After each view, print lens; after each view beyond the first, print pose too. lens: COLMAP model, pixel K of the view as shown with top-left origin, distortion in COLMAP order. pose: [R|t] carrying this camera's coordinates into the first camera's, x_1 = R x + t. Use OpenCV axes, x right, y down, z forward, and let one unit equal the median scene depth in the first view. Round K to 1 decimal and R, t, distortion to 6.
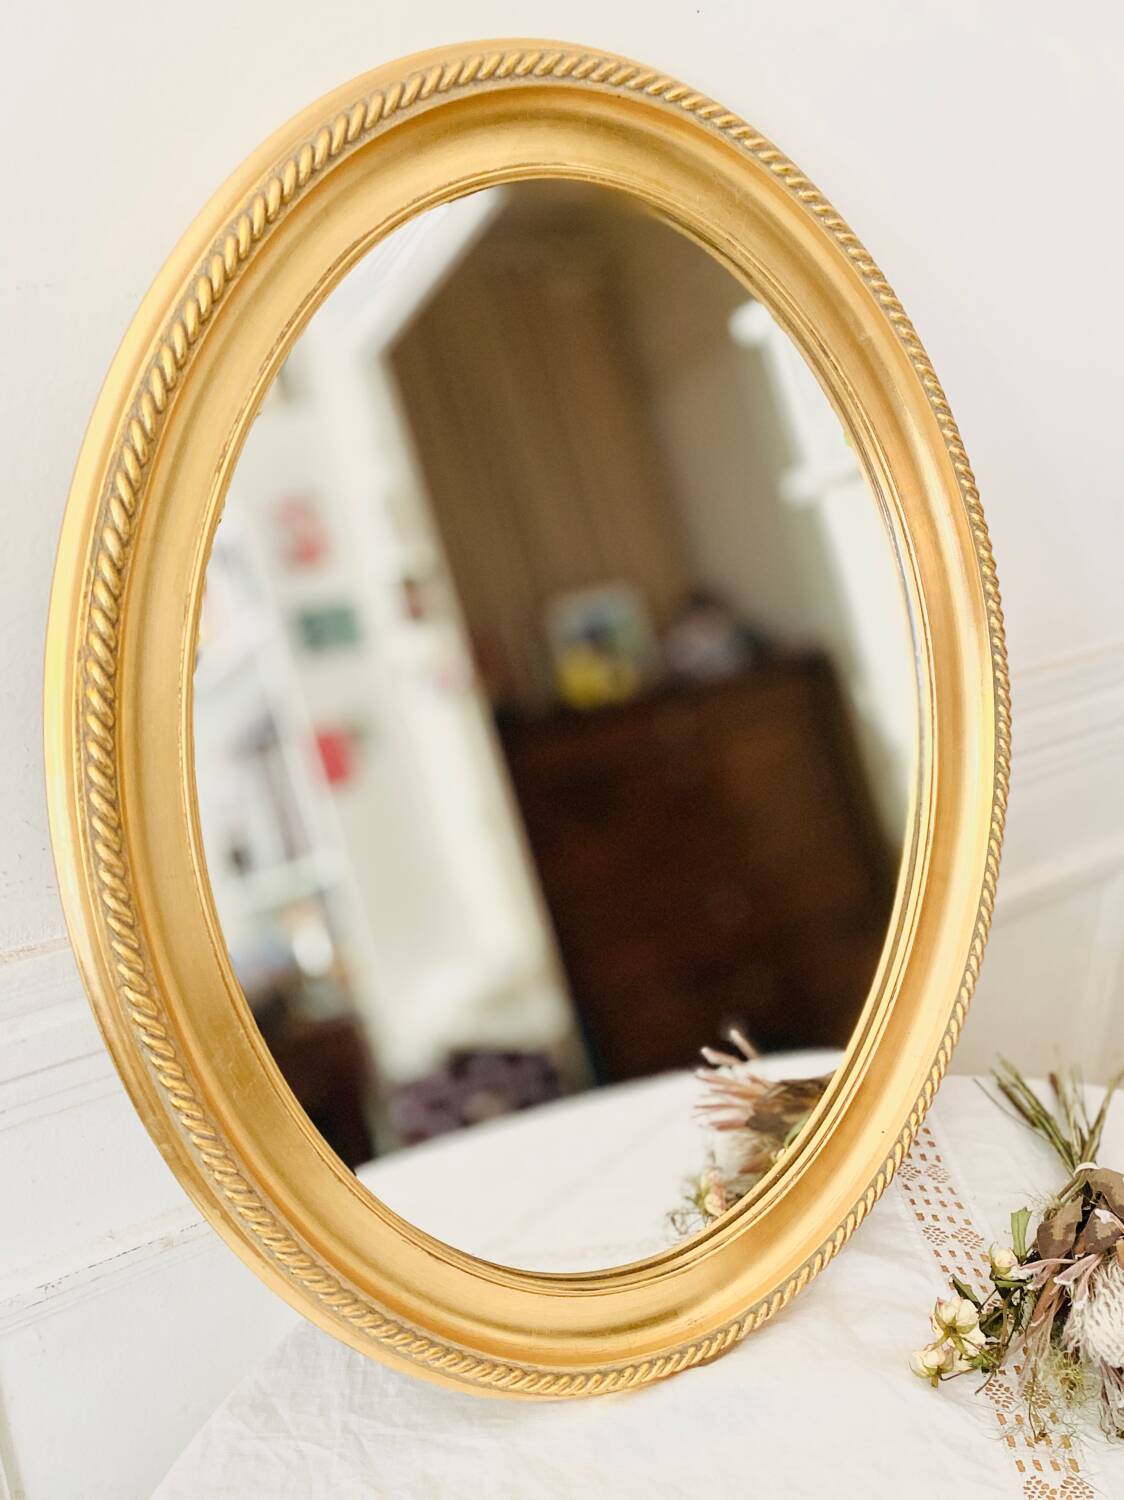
lens RADIAL K [[1574.4, 0, 563.9], [0, 1574.4, 764.5], [0, 0, 1]] dist [-0.002556, 0.000000]
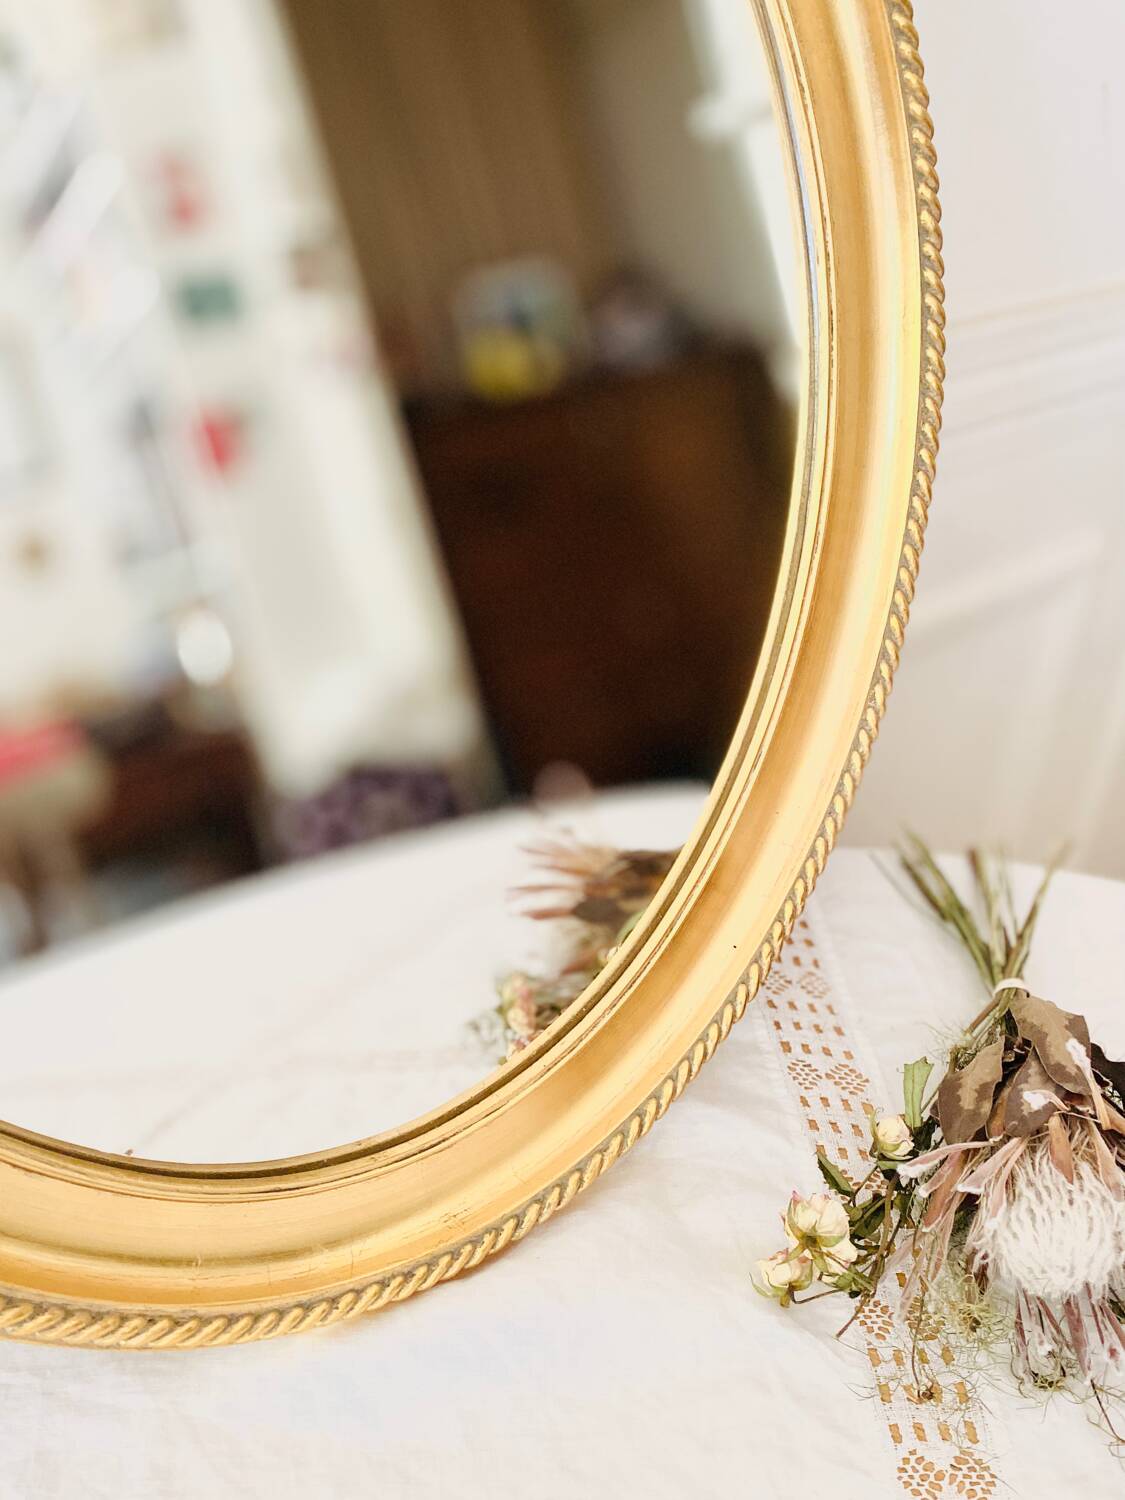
lens RADIAL K [[1470.6, 0, 550.5], [0, 1470.6, 702.8], [0, 0, 1]] dist [0.010289, 0.000000]
pose [[0.999821, 0.011572, 0.014952, 0.116031], [-0.013801, 0.987208, 0.158836, 0.016925], [-0.012923, -0.159014, 0.987192, 0.381794]]
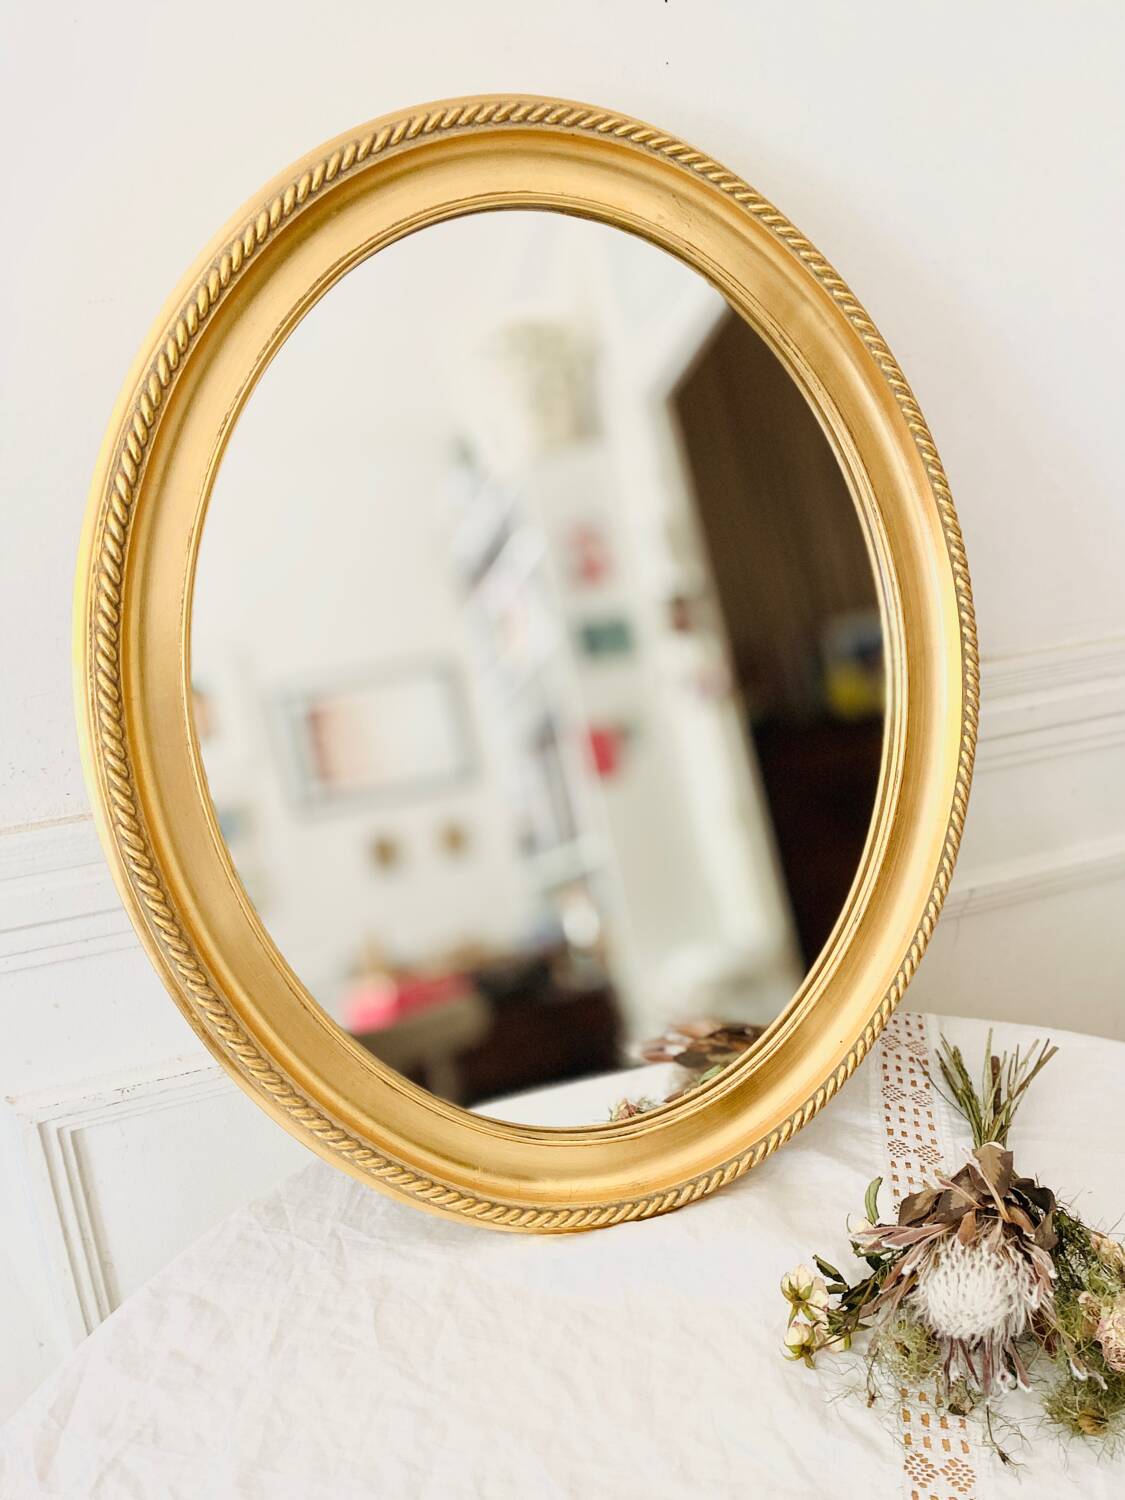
lens RADIAL K [[1470.6, 0, 551.7], [0, 1470.6, 704.8], [0, 0, 1]] dist [0.010289, 0.000000]
pose [[0.963471, 0.030826, -0.266034, 0.300151], [-0.047862, 0.997181, -0.057793, 0.074110], [0.263503, 0.068415, 0.962230, -0.065029]]
